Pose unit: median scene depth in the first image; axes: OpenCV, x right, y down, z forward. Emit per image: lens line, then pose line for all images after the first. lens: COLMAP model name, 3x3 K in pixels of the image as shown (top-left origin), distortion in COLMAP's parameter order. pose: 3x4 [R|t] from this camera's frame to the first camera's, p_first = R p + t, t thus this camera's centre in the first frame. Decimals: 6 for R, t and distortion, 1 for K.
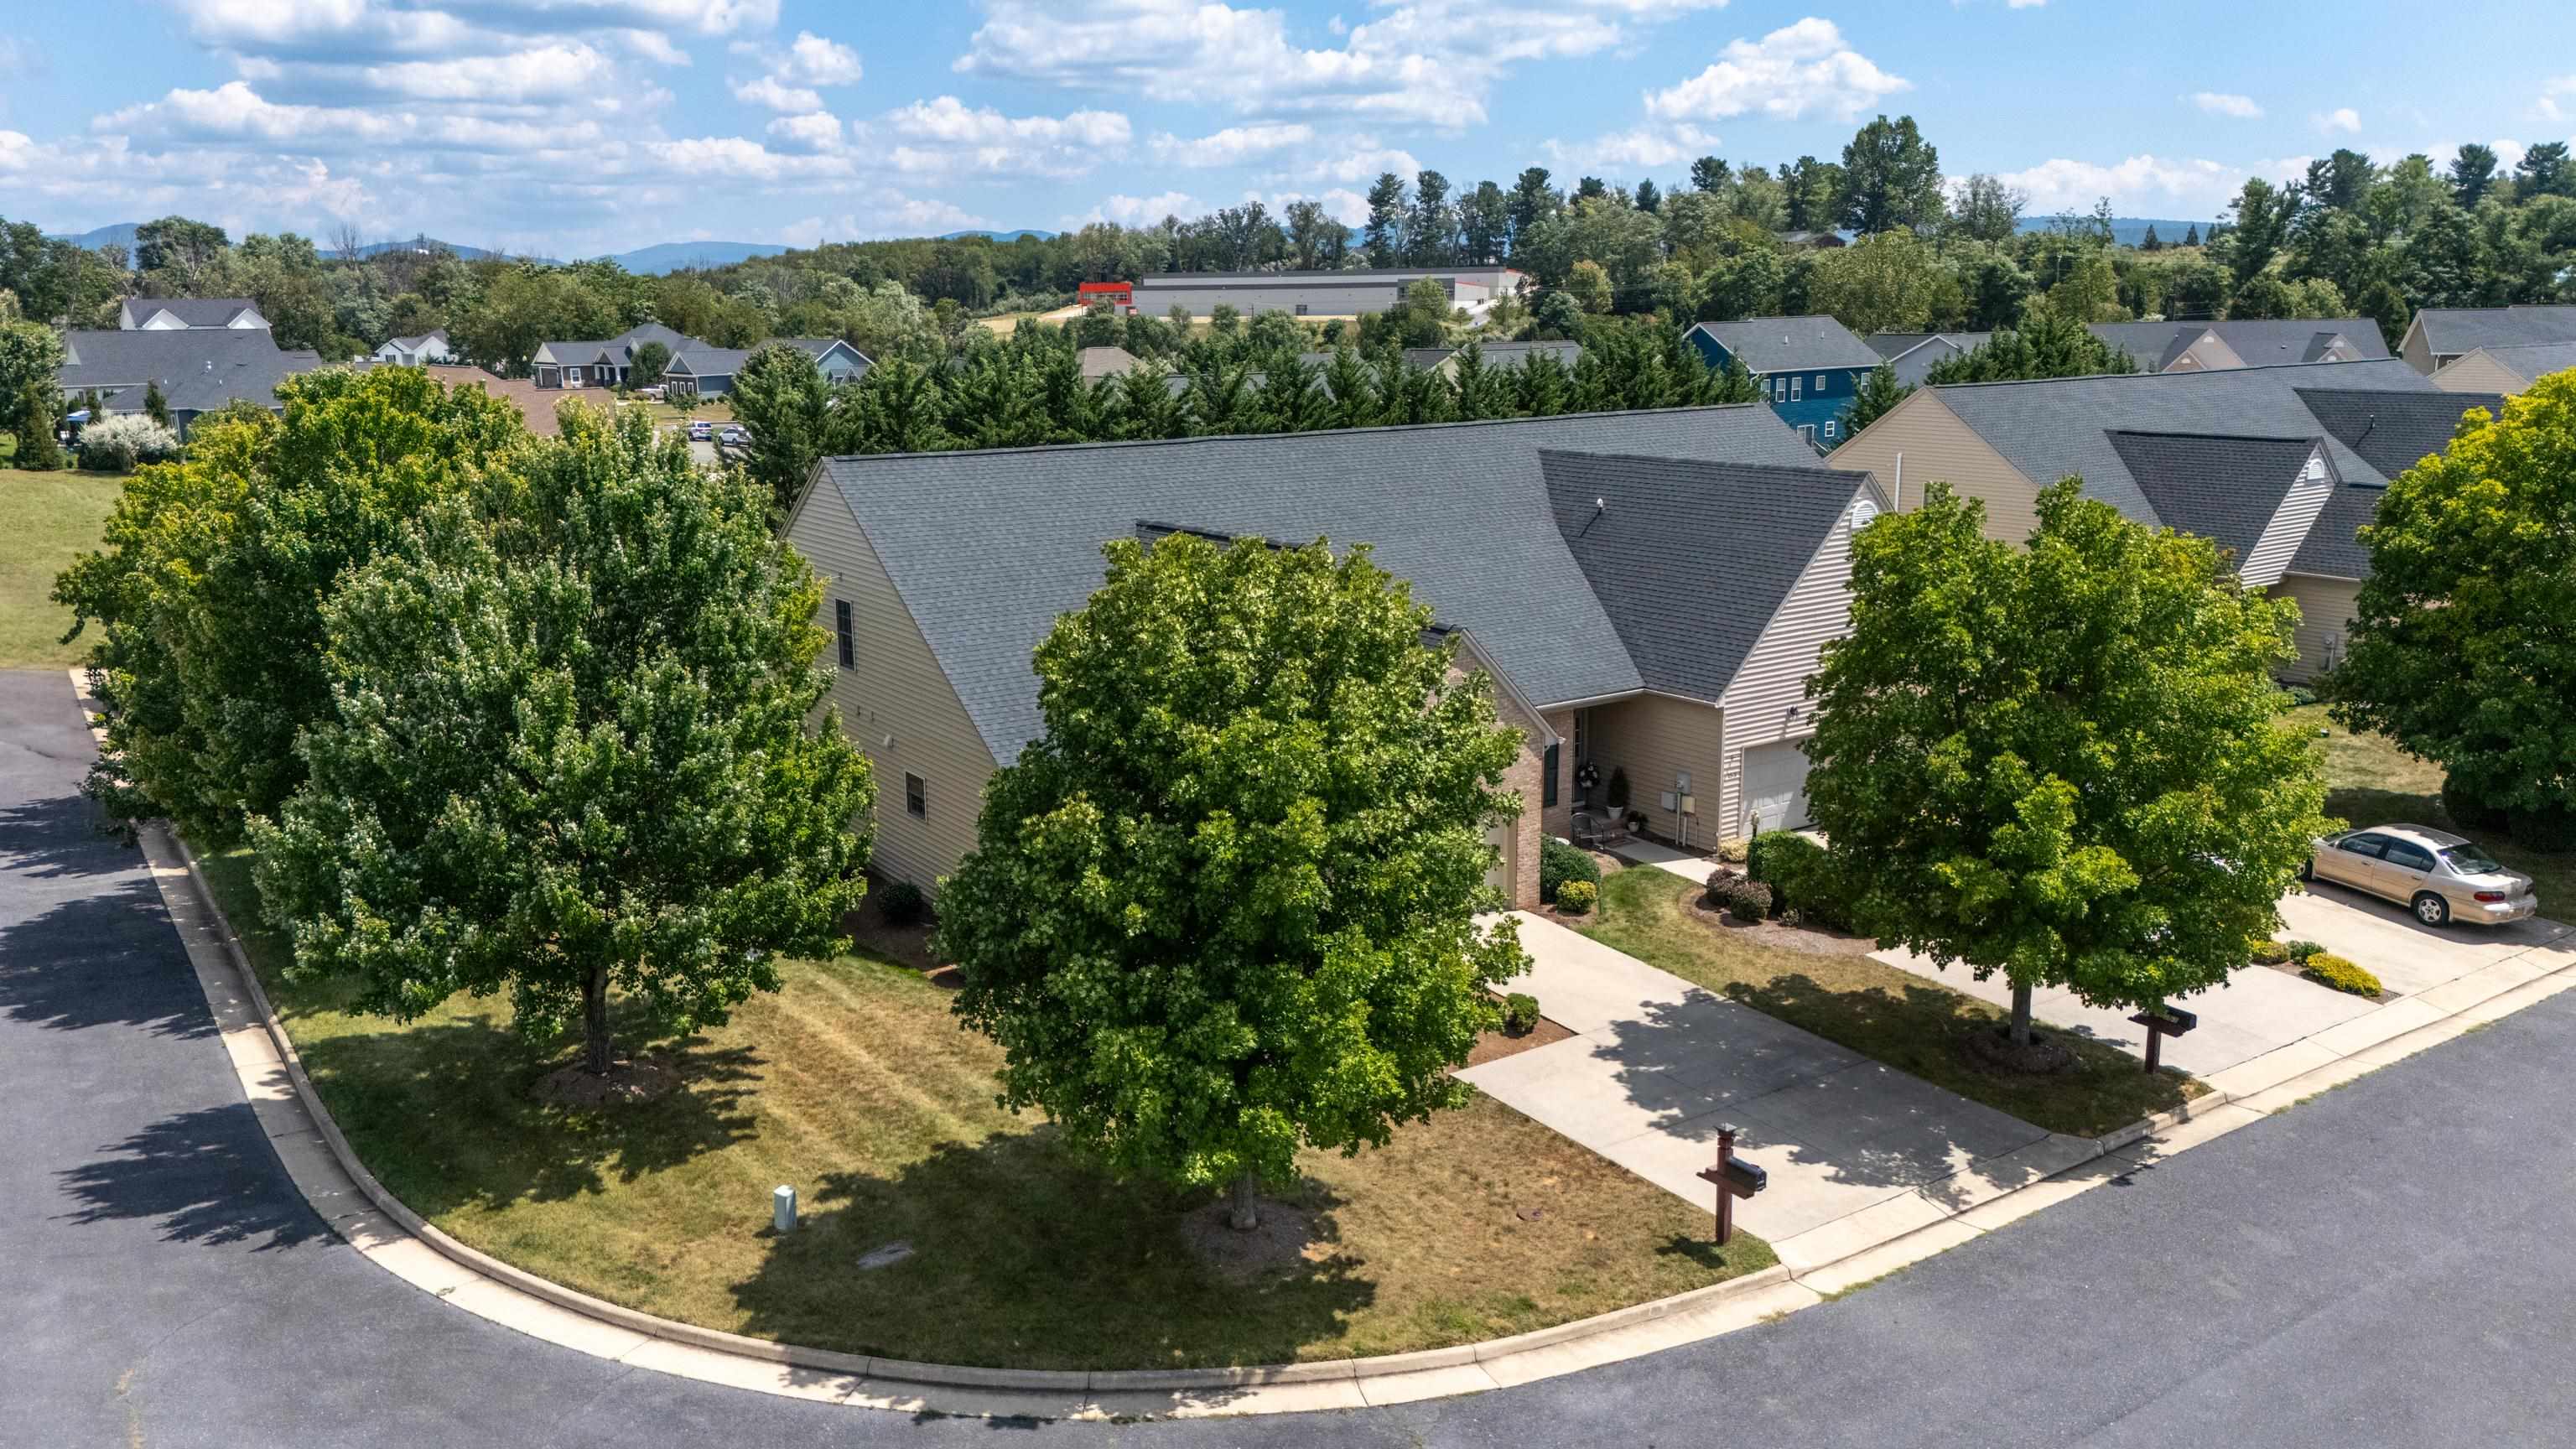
lens RADIAL K [[1910.1, 0, 1284.5], [0, 1910.1, 748.7], [0, 0, 1]] dist [0.070779, -0.063385]
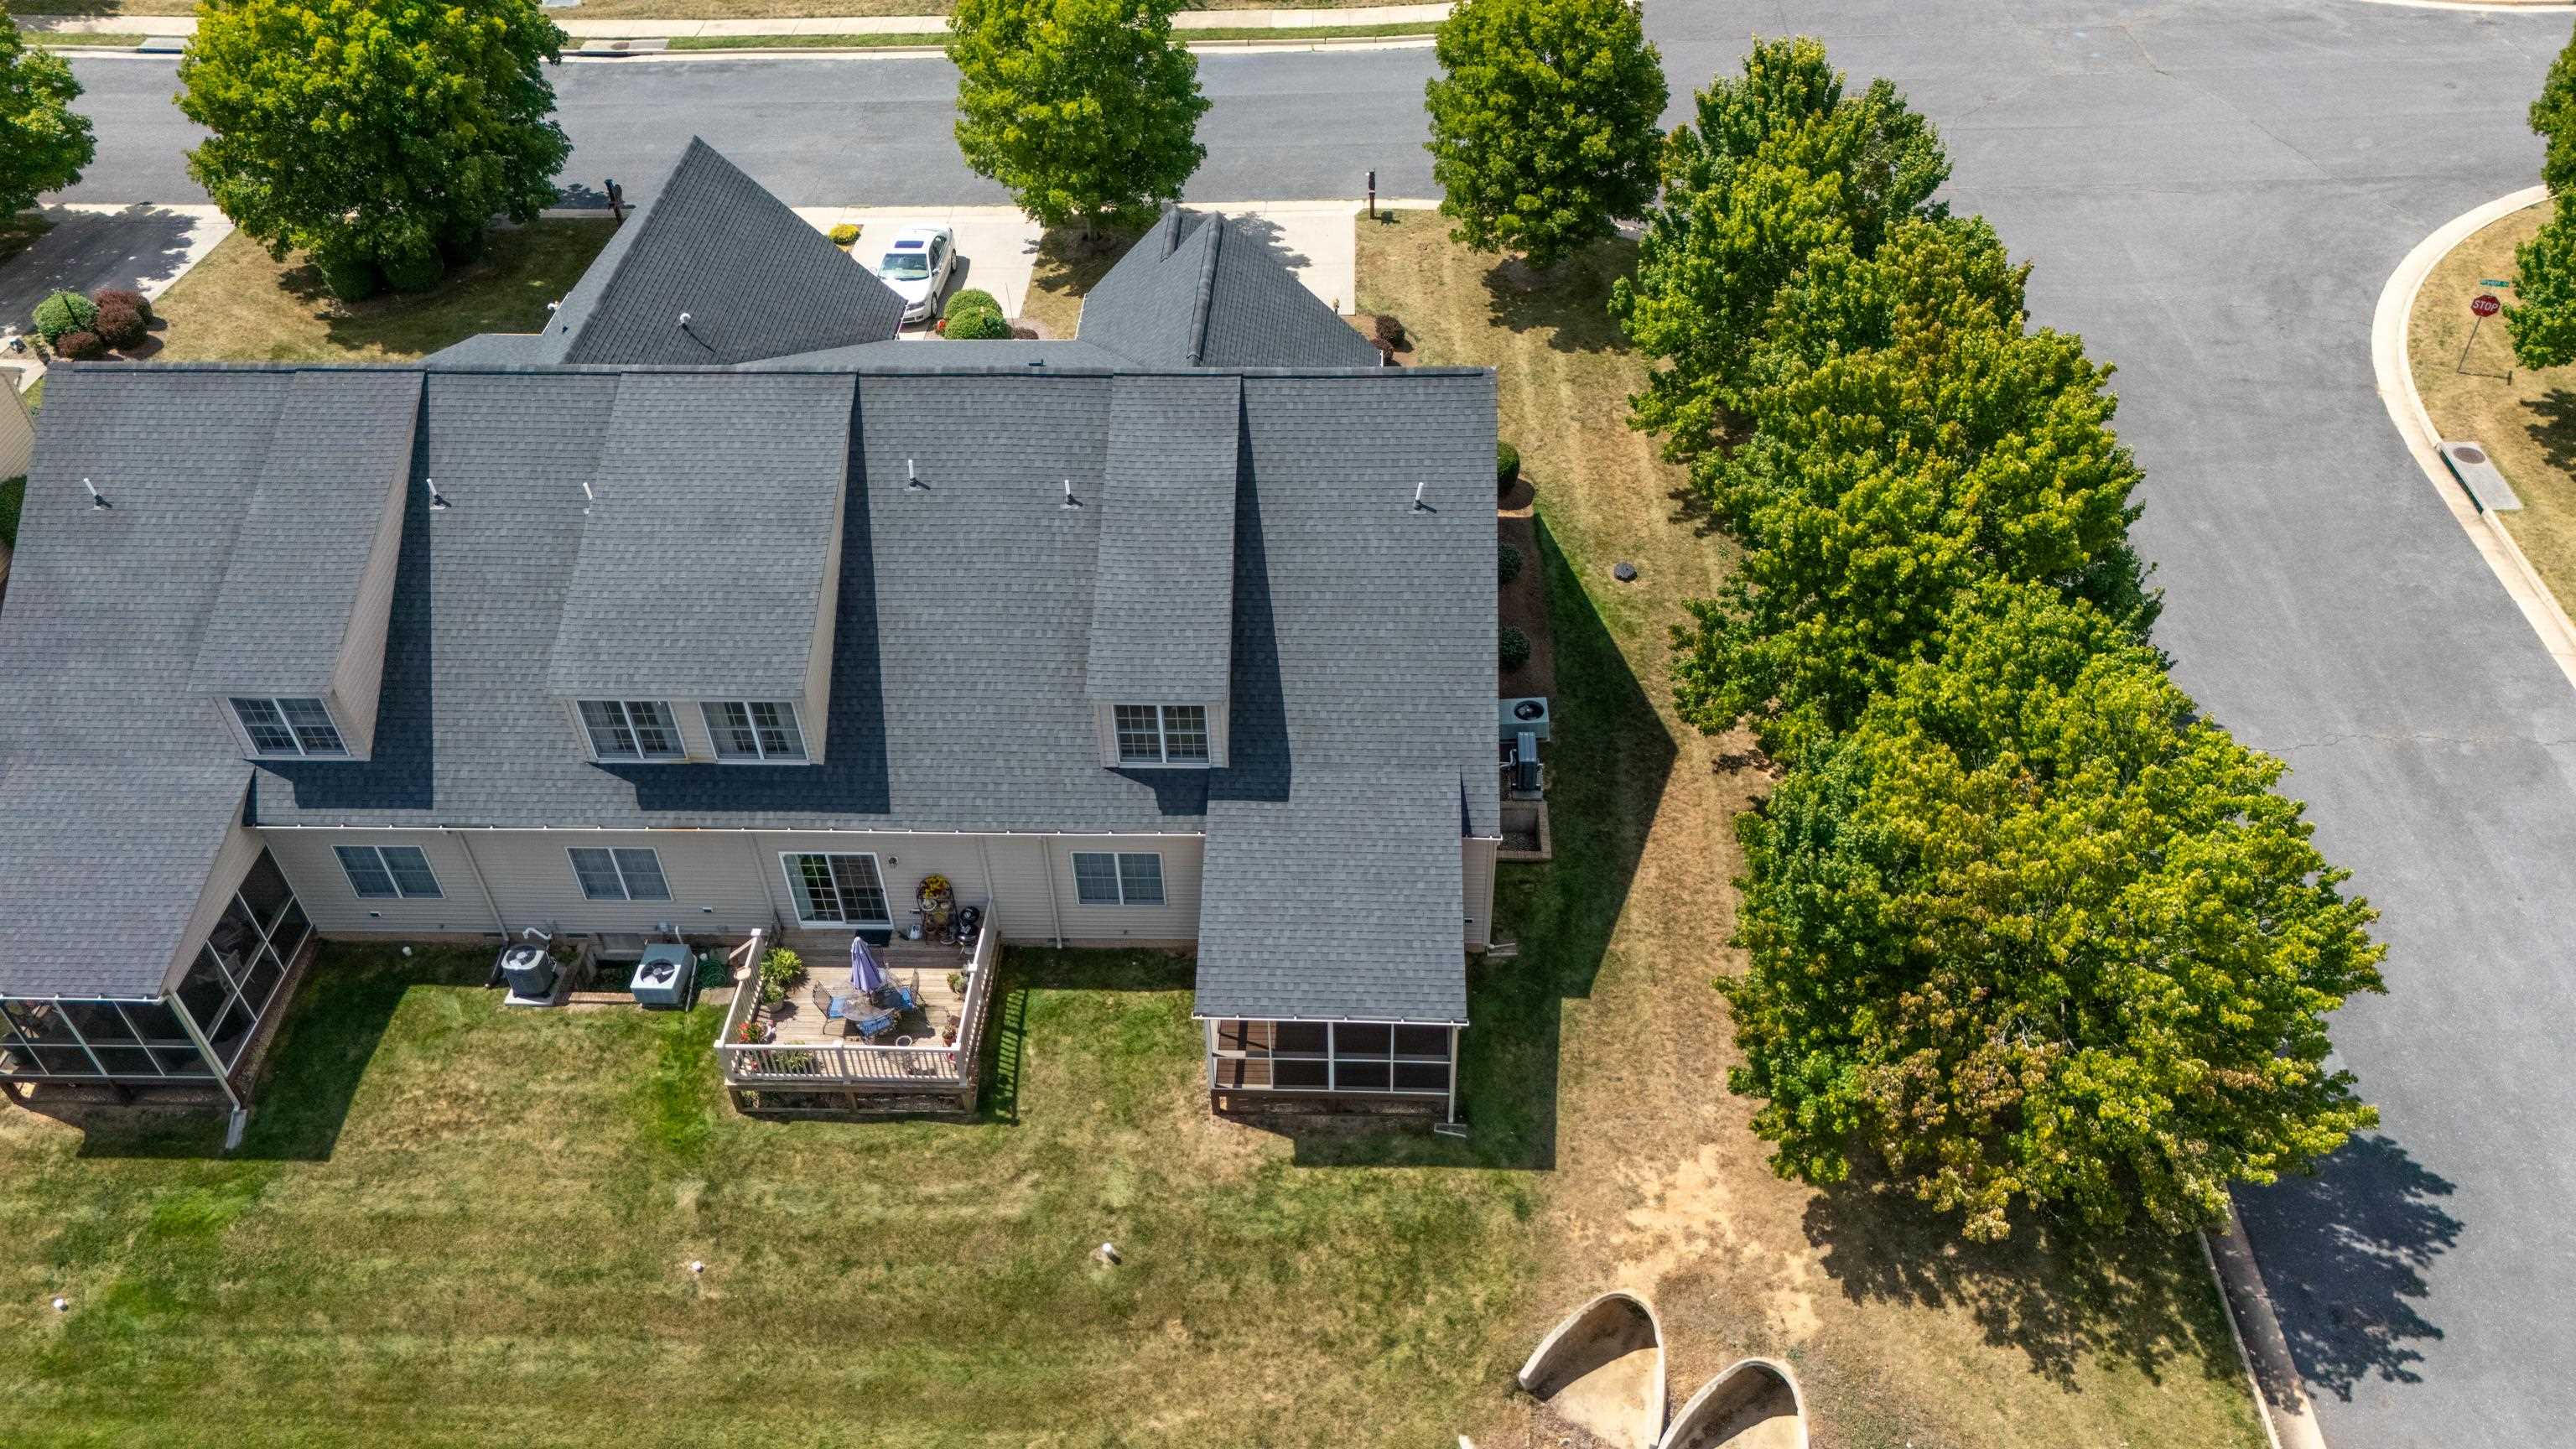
lens RADIAL K [[1910.1, 0, 1288.3], [0, 1910.1, 721.0], [0, 0, 1]] dist [0.070779, -0.063385]
pose [[-0.797270, -0.380917, 0.468255, -0.707573], [0.172755, 0.599301, 0.781661, -0.845548], [-0.578373, 0.704089, -0.411999, 1.663520]]
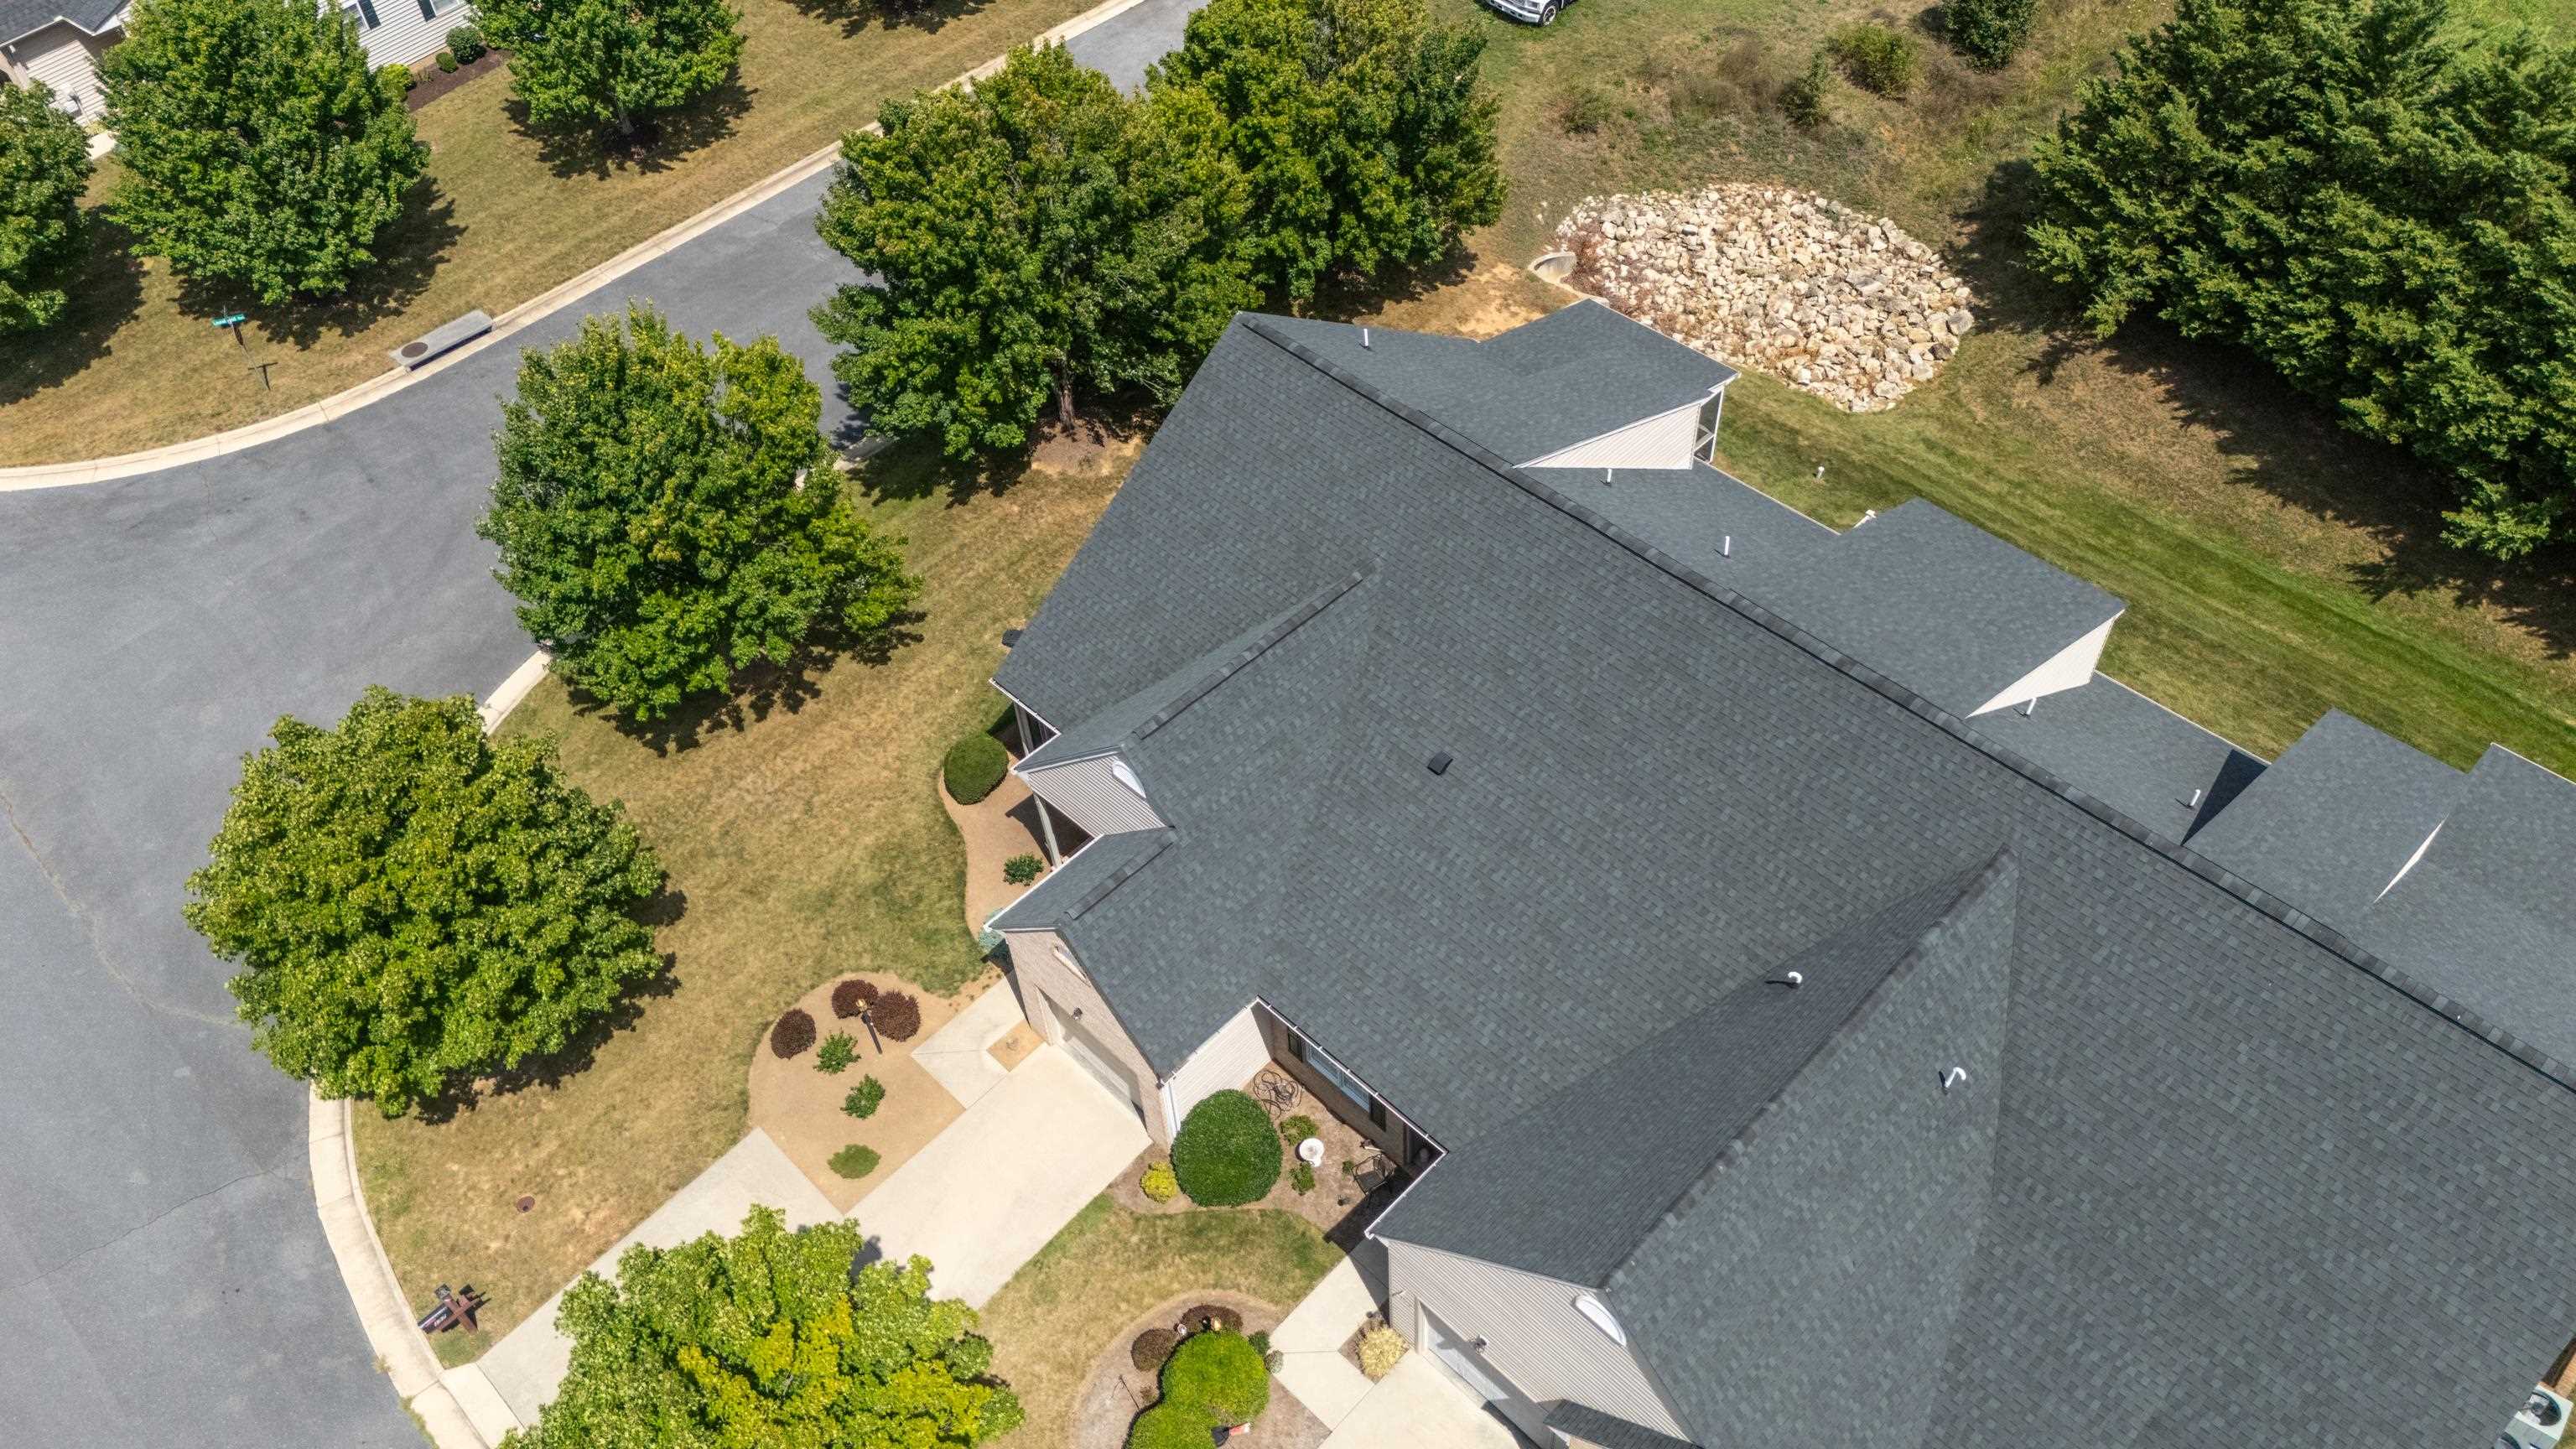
lens RADIAL K [[1910.1, 0, 1278.2], [0, 1910.1, 729.6], [0, 0, 1]] dist [0.070779, -0.063385]
pose [[0.178744, 0.741518, -0.646686, 0.618826], [-0.179975, 0.670822, 0.719449, -0.784006], [0.967295, -0.012209, 0.253360, 0.809052]]
